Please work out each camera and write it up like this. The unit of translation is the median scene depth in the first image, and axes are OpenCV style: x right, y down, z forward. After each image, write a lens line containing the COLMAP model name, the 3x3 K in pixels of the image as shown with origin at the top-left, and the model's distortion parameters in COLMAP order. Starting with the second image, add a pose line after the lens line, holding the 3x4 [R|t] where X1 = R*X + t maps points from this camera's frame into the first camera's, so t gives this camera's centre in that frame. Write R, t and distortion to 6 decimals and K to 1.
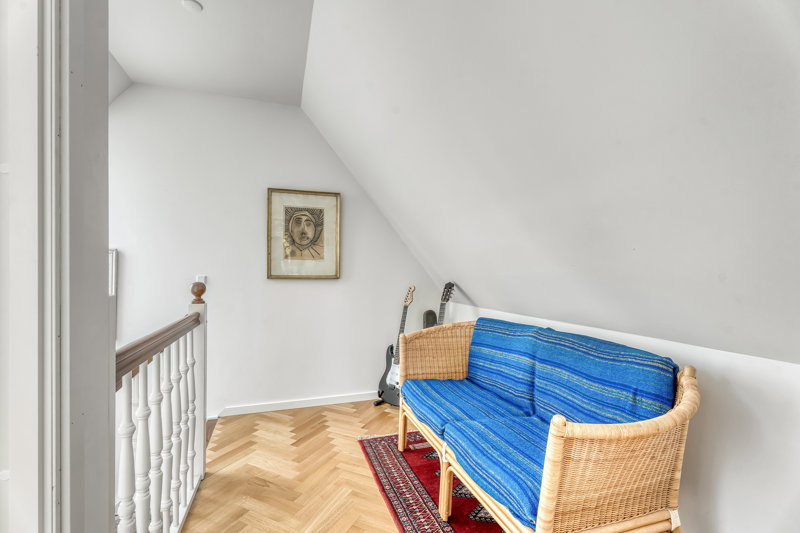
lens RADIAL K [[367.0, 0, 398.8], [0, 367.0, 272.2], [0, 0, 1]] dist [-0.001965, -0.000014]
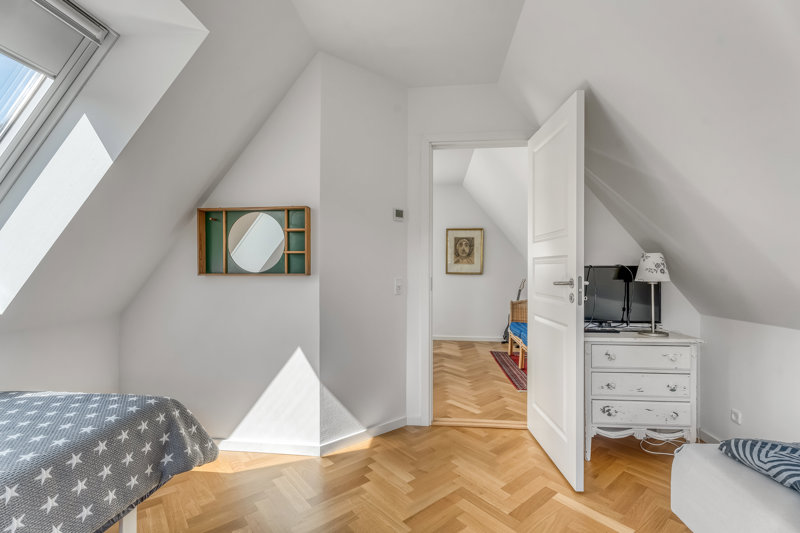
lens RADIAL K [[367.0, 0, 398.0], [0, 367.0, 271.0], [0, 0, 1]] dist [-0.001965, -0.000014]
pose [[0.921483, 0.004005, -0.388397, 0.169609], [-0.003943, 0.999992, 0.000955, 0.000726], [0.388398, 0.000652, 0.921492, -0.902805]]
